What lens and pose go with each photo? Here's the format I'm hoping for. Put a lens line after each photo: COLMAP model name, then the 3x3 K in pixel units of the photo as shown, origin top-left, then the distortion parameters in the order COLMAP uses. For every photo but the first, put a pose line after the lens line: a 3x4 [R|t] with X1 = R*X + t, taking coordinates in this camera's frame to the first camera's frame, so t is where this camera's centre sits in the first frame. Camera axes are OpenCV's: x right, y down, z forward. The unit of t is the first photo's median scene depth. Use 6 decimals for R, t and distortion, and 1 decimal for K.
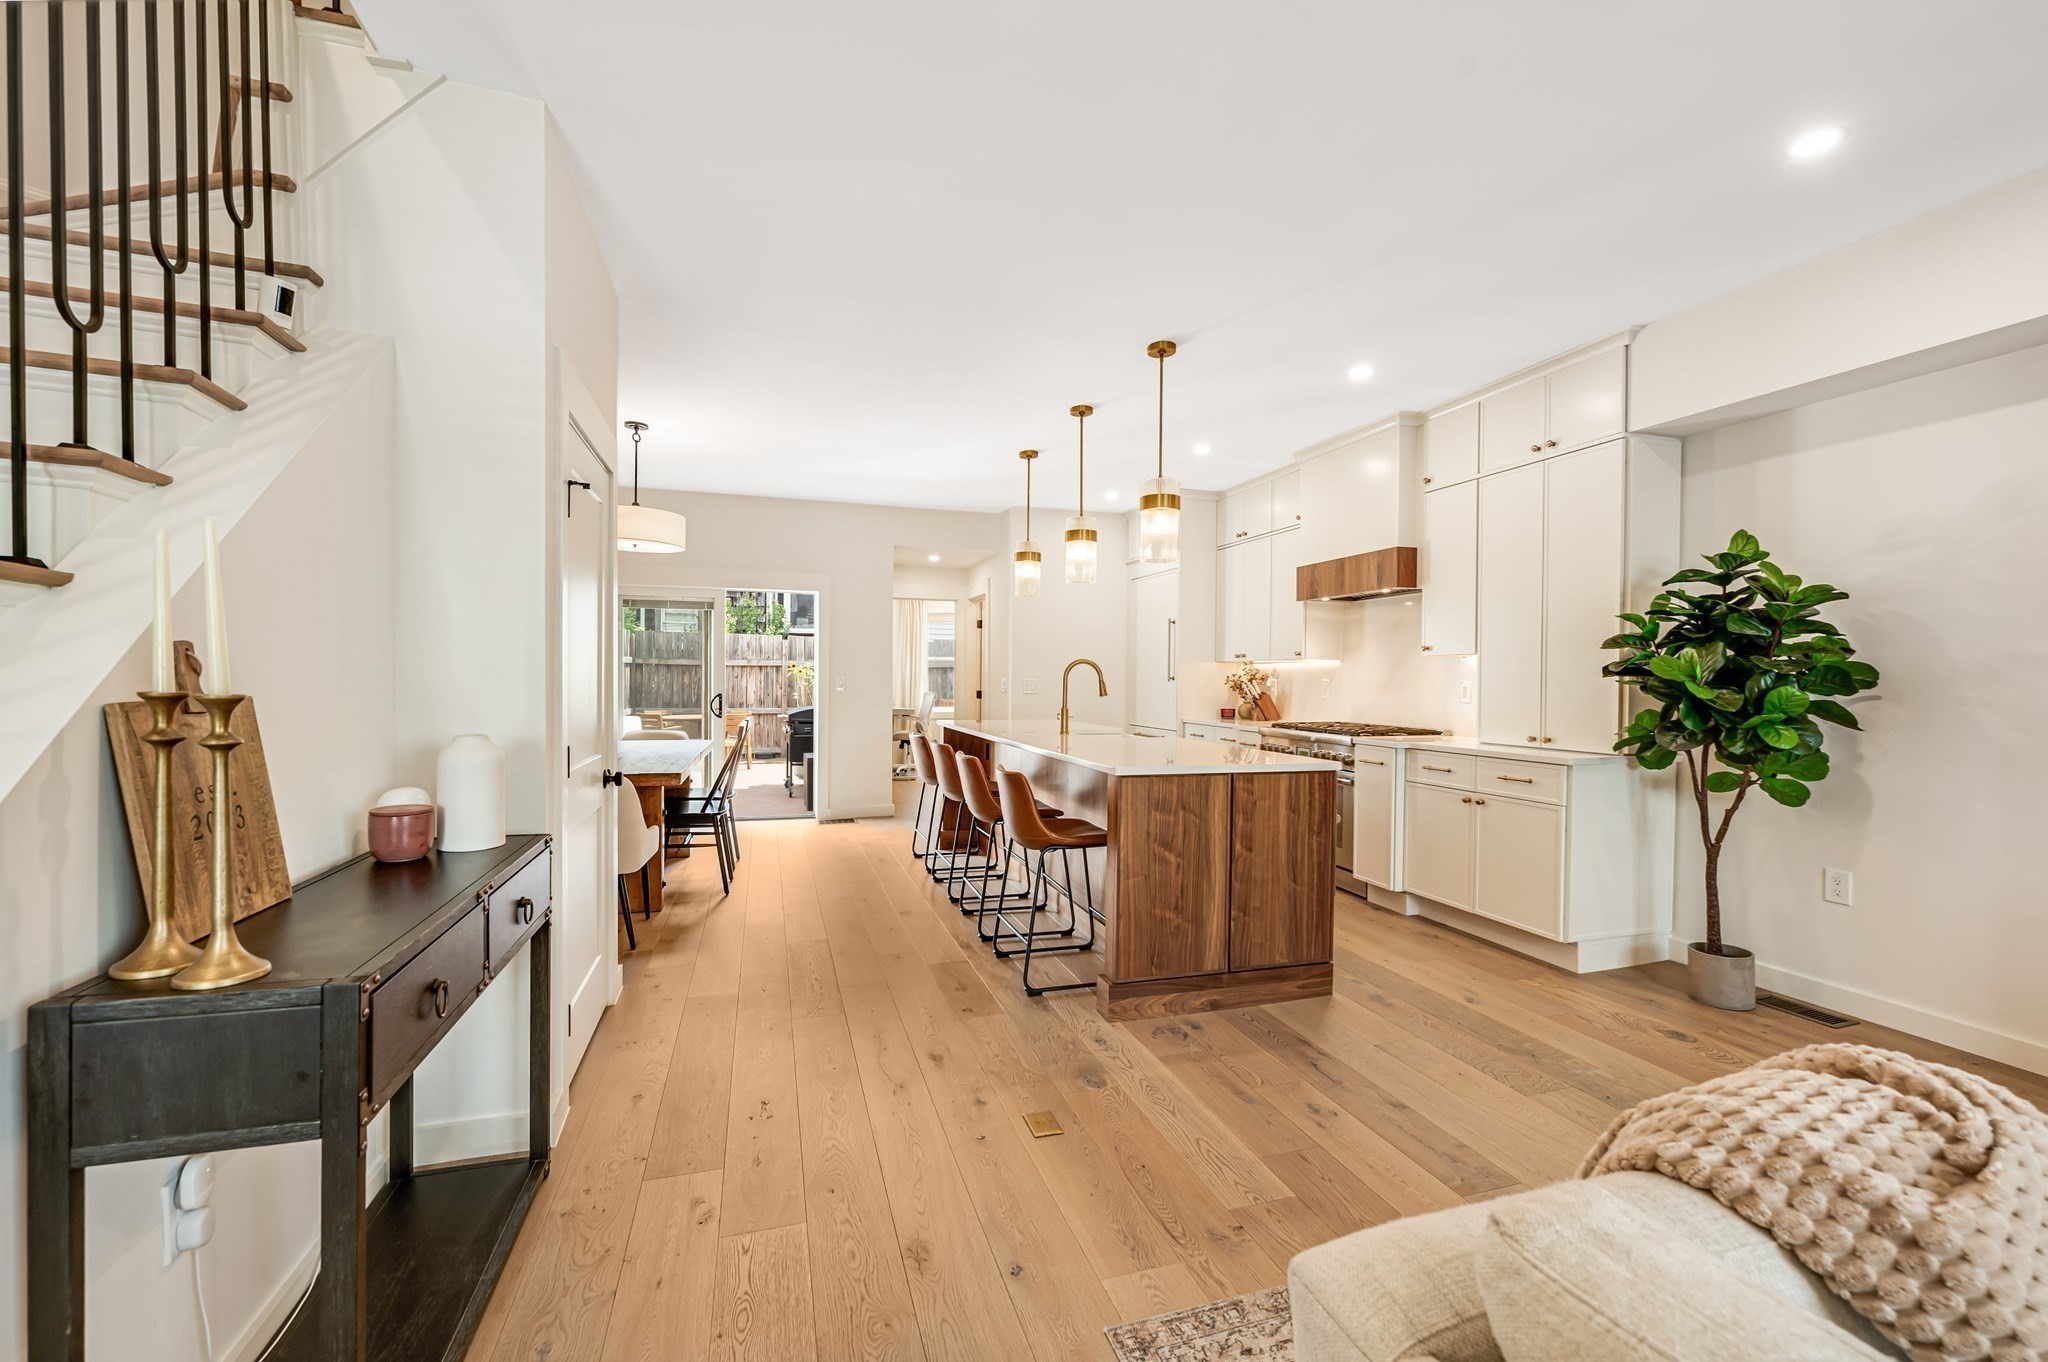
lens RADIAL K [[821.8, 0, 1028.9], [0, 821.8, 693.0], [0, 0, 1]] dist [0.001004, -0.000799]
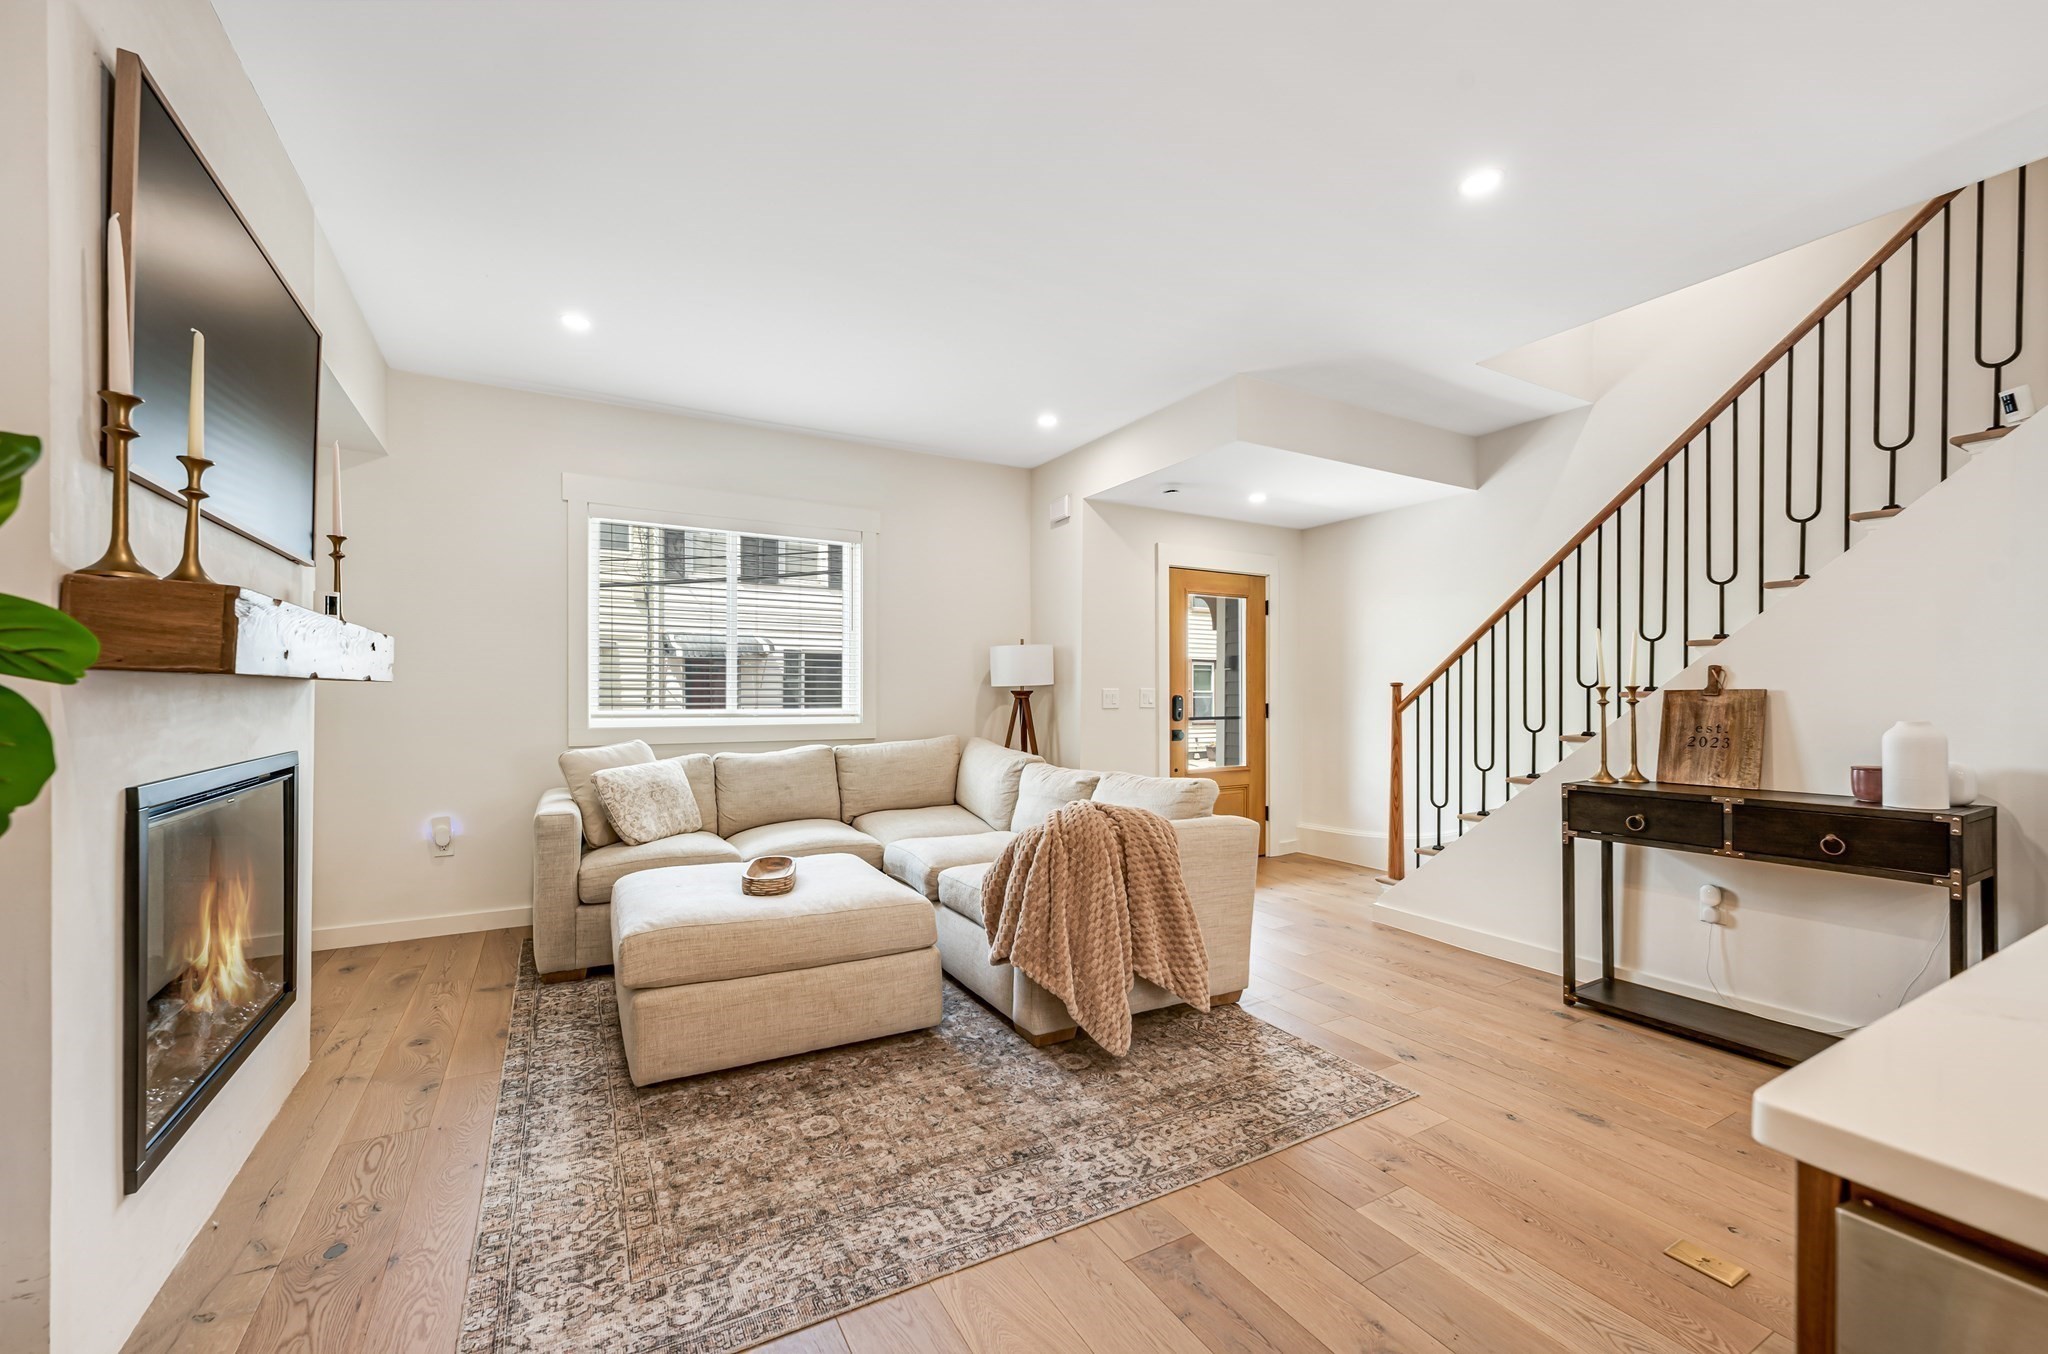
lens RADIAL K [[821.8, 0, 1033.7], [0, 821.8, 698.6], [0, 0, 1]] dist [0.001004, -0.000799]
pose [[-0.977030, -0.008258, -0.212944, 0.503139], [-0.012766, 0.999722, 0.019801, 0.003039], [0.212721, 0.022065, -0.976864, 1.032013]]
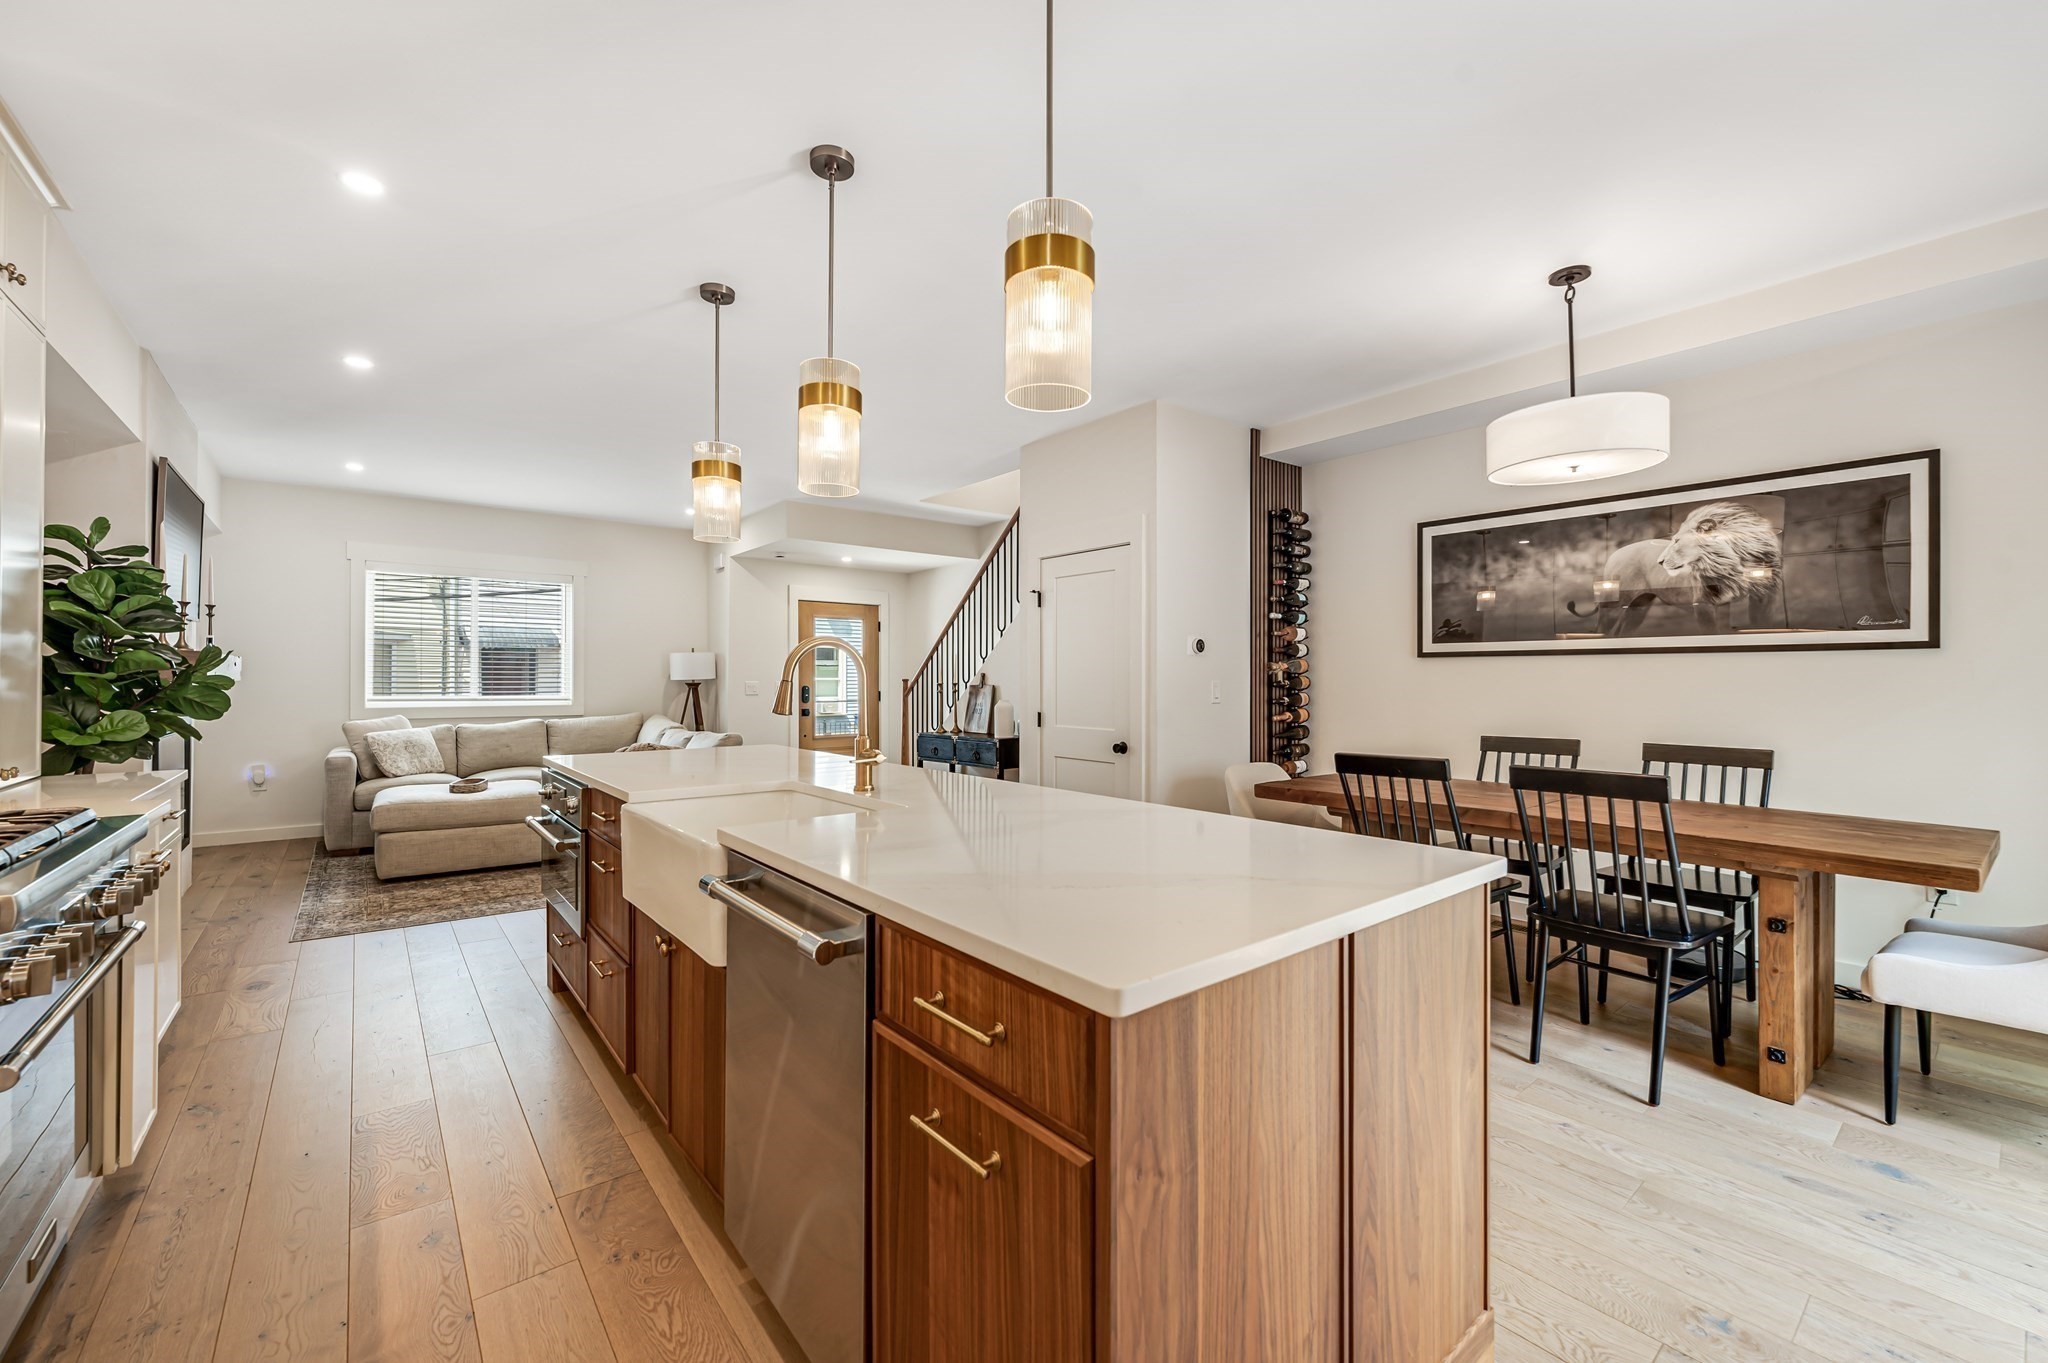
lens RADIAL K [[821.8, 0, 1022.5], [0, 821.8, 677.1], [0, 0, 1]] dist [0.001004, -0.000799]
pose [[-0.931308, -0.012052, -0.364033, 0.180287], [-0.016170, 0.999835, 0.008268, -0.030051], [0.363874, 0.013587, -0.931349, 1.976563]]
